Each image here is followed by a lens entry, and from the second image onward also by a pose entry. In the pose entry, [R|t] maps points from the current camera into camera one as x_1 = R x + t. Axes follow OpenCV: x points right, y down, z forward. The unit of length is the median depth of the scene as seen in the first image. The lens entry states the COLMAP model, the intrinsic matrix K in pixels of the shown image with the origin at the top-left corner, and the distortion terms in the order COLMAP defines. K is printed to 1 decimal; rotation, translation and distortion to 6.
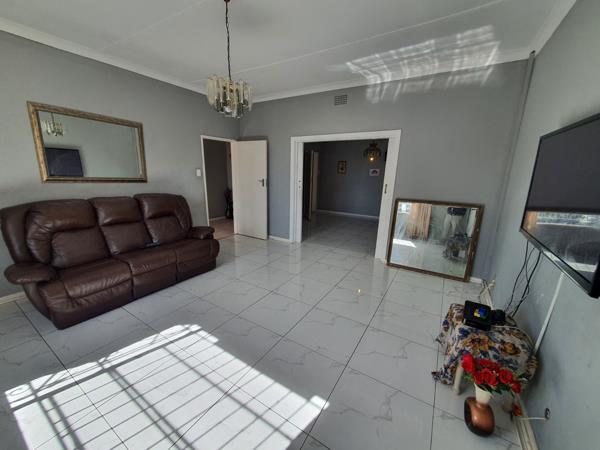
lens RADIAL K [[231.7, 0, 286.1], [0, 231.7, 226.0], [0, 0, 1]] dist [0.002749, 0.000349]
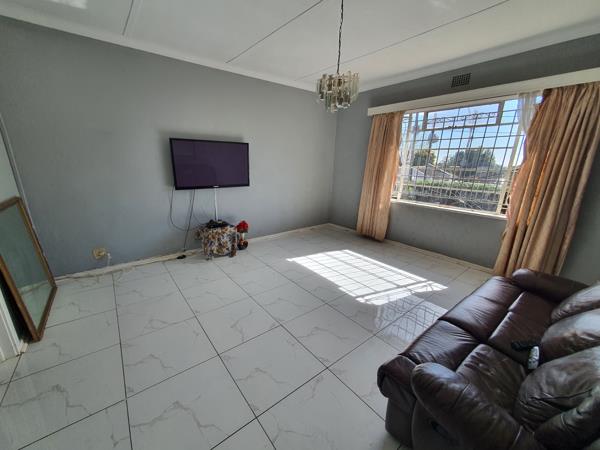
lens RADIAL K [[246.5, 0, 293.1], [0, 246.5, 226.6], [0, 0, 1]] dist [0.003249, 0.000116]
pose [[-0.951751, -0.110703, 0.286206, -0.424638], [0.040250, 0.879571, 0.474062, -0.541167], [-0.304219, 0.462709, -0.832677, 2.180439]]
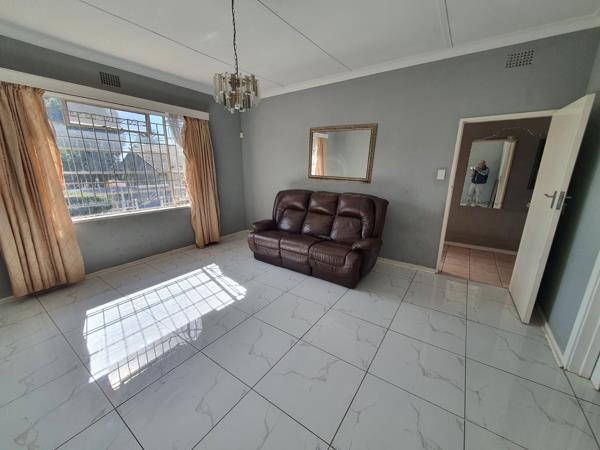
lens RADIAL K [[238.1, 0, 298.6], [0, 238.1, 222.0], [0, 0, 1]] dist [0.016703, 0.000026]
pose [[-0.003217, 0.211669, -0.977336, 0.840469], [-0.238631, 0.948943, 0.206305, -0.305971], [0.971105, 0.233887, 0.047458, 1.272694]]
